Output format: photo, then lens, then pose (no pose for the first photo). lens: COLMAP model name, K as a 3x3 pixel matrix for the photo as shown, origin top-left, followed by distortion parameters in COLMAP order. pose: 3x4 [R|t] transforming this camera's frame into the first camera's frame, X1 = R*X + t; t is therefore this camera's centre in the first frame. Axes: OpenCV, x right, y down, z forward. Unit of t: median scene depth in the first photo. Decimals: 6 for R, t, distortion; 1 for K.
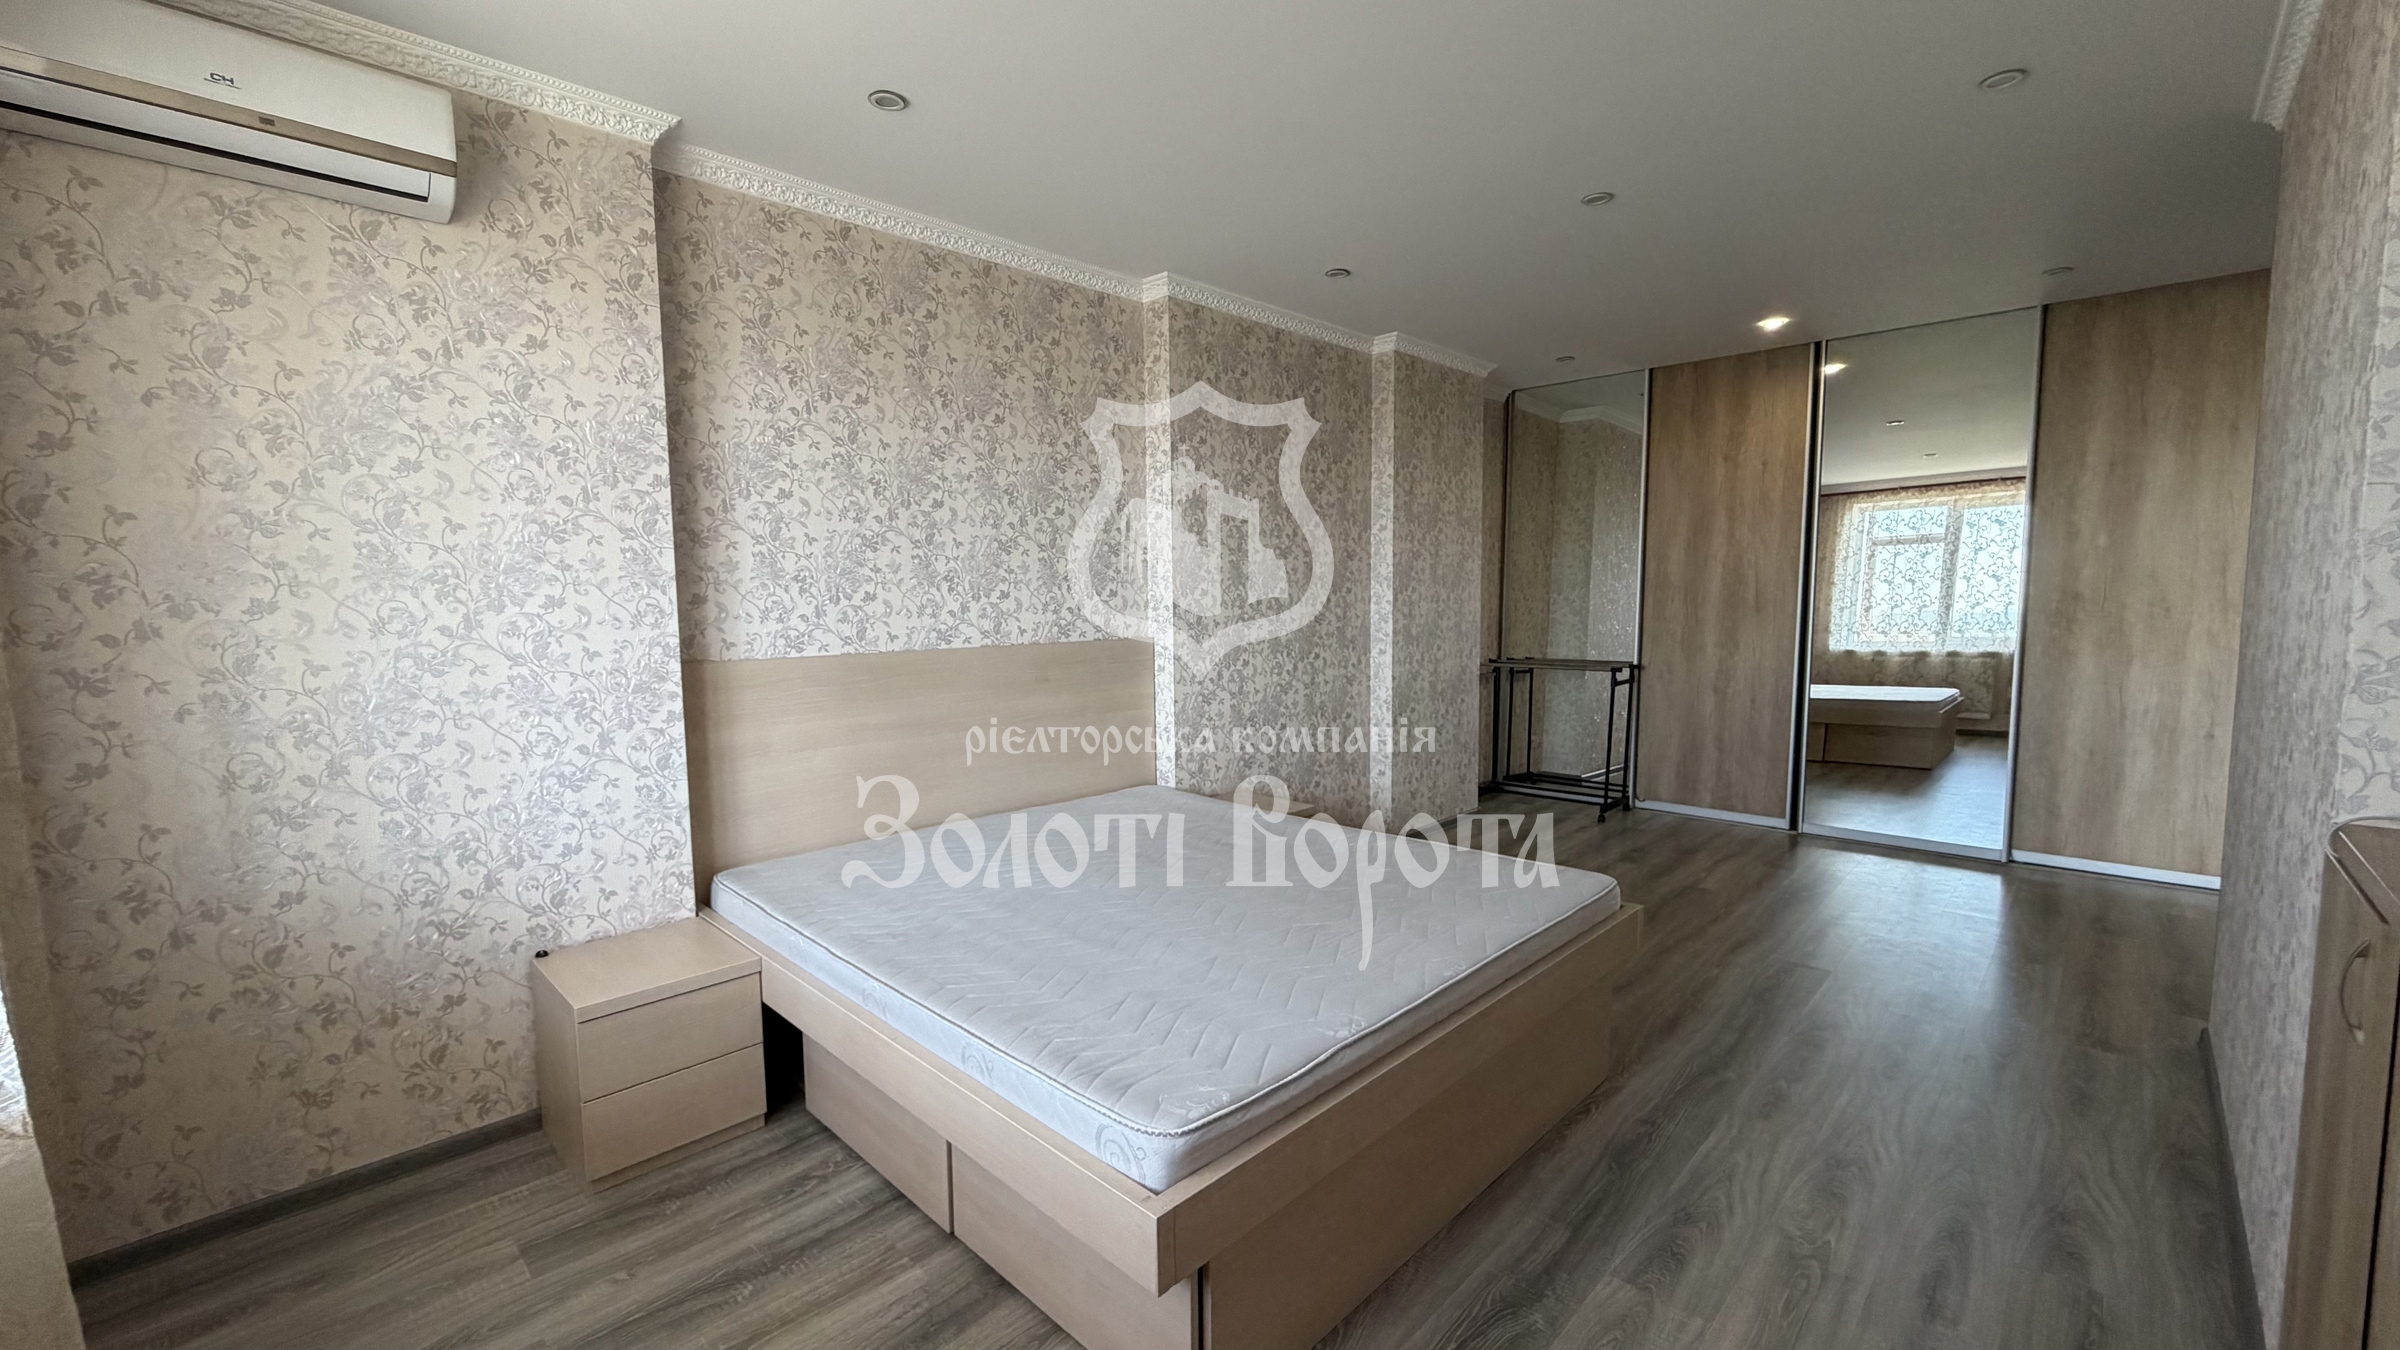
lens RADIAL K [[961.0, 0, 1173.7], [0, 961.0, 673.1], [0, 0, 1]] dist [-0.000768, 0.000759]
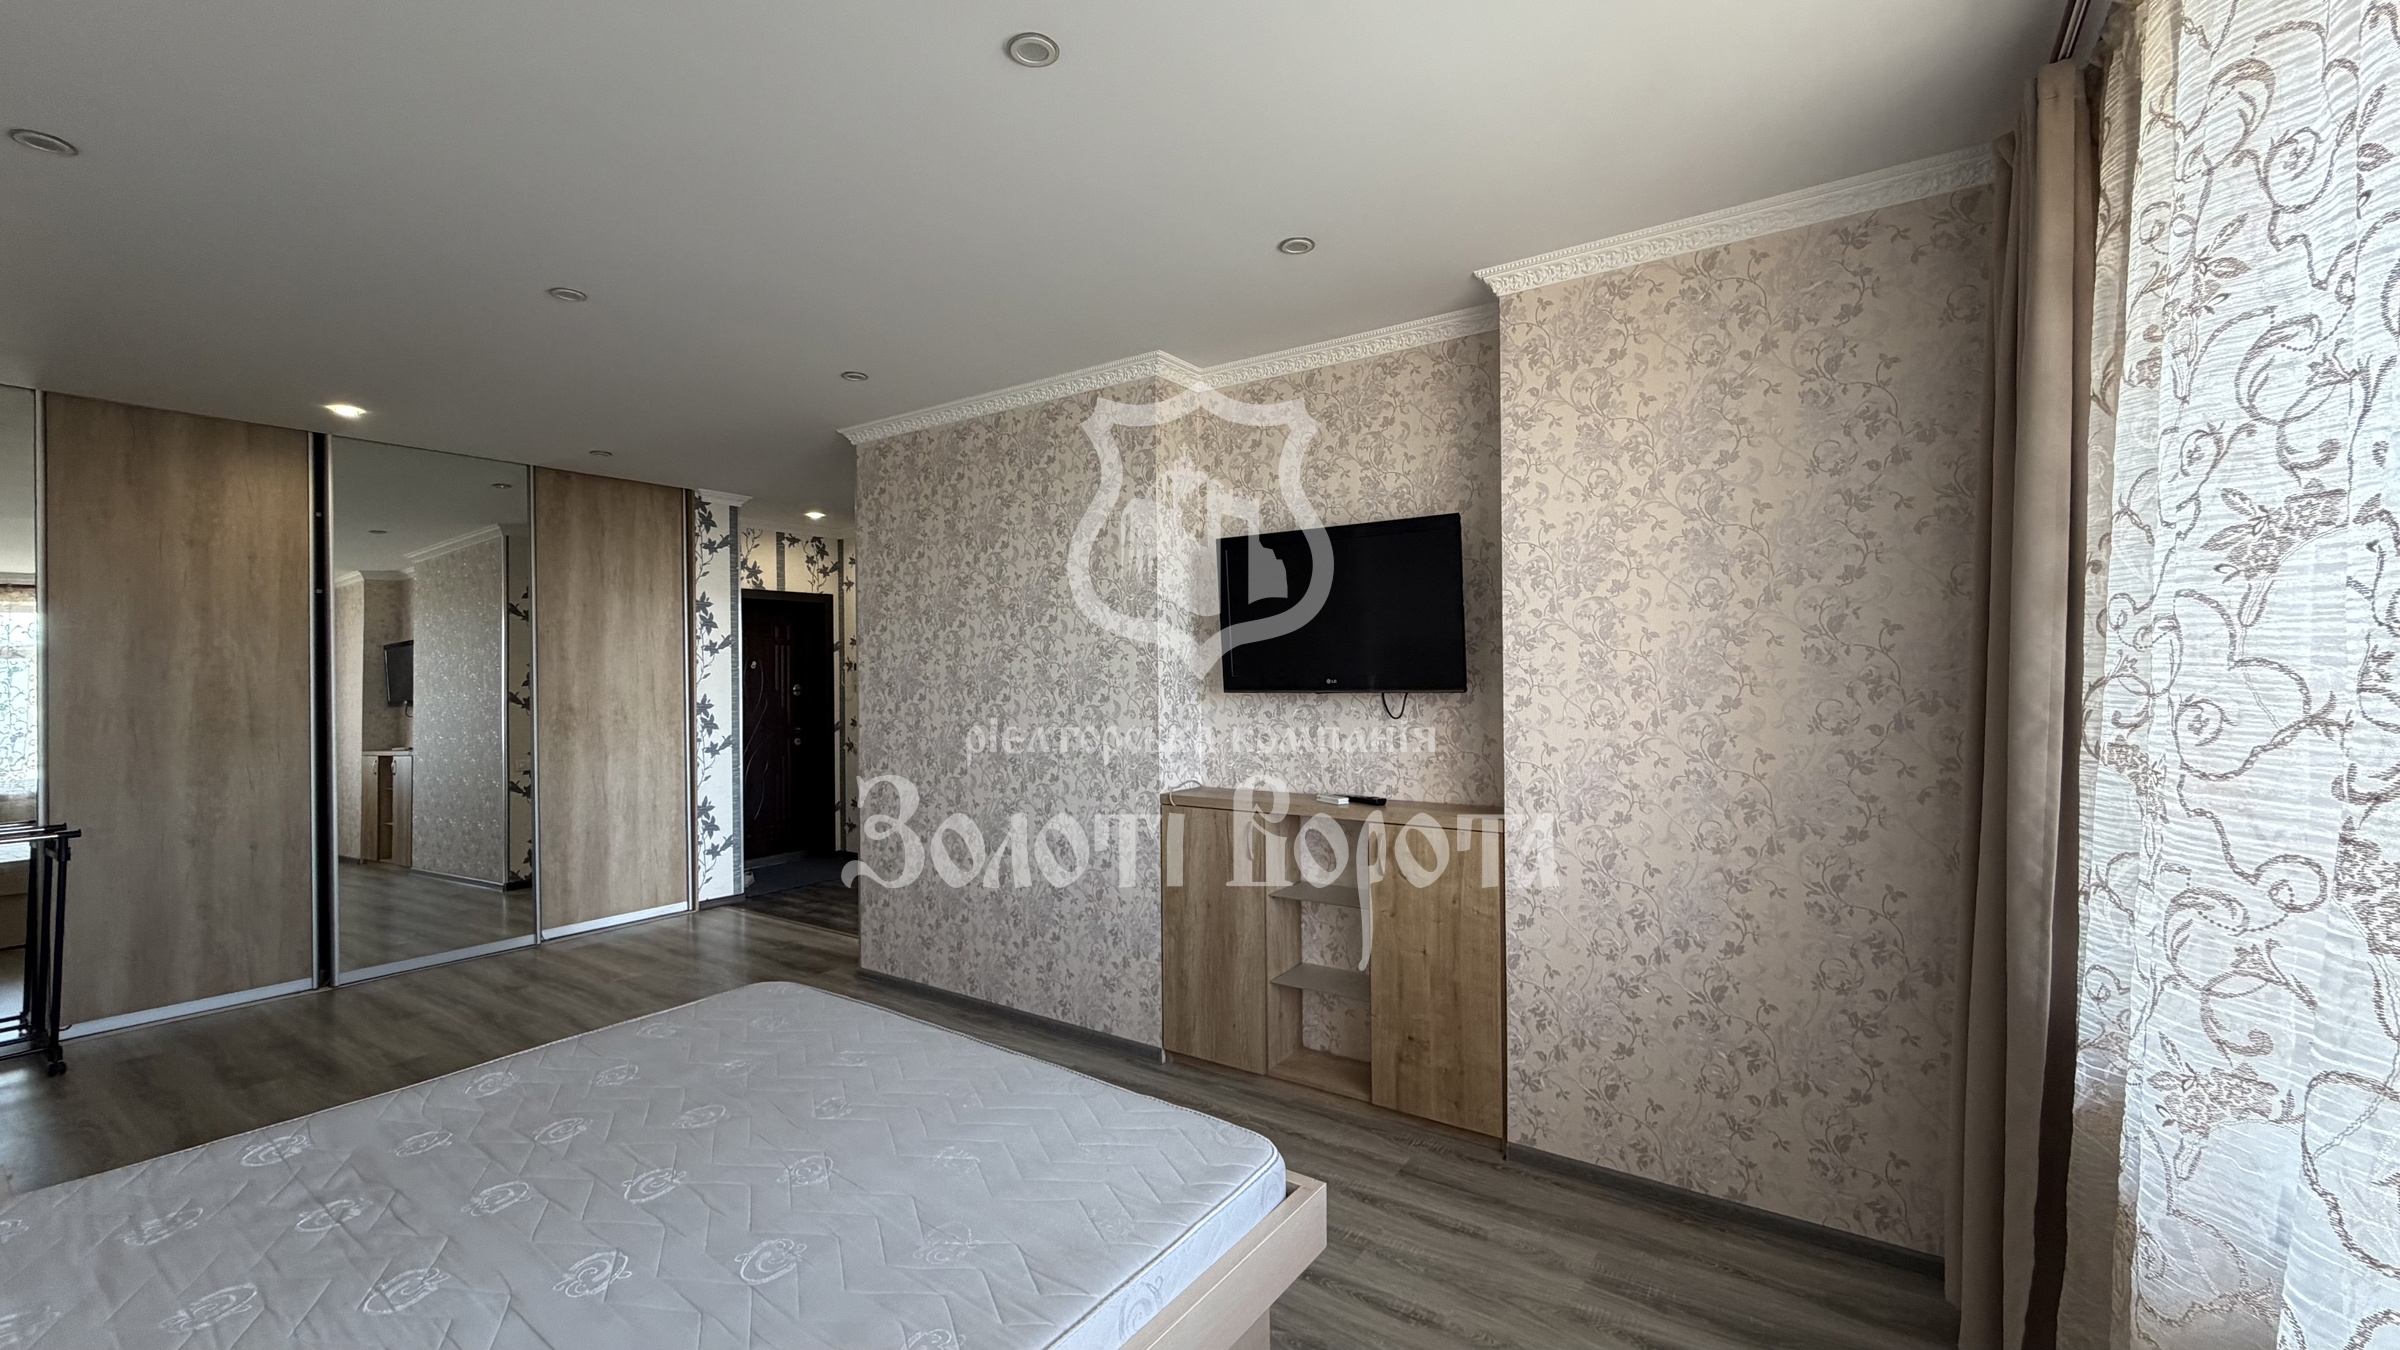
lens RADIAL K [[961.0, 0, 1173.7], [0, 961.0, 673.1], [0, 0, 1]] dist [-0.000768, 0.000759]
pose [[-0.149621, 0.020392, 0.988533, -0.341565], [0.102467, 0.994724, -0.005011, -0.035260], [-0.983420, 0.100542, -0.150921, 0.373932]]
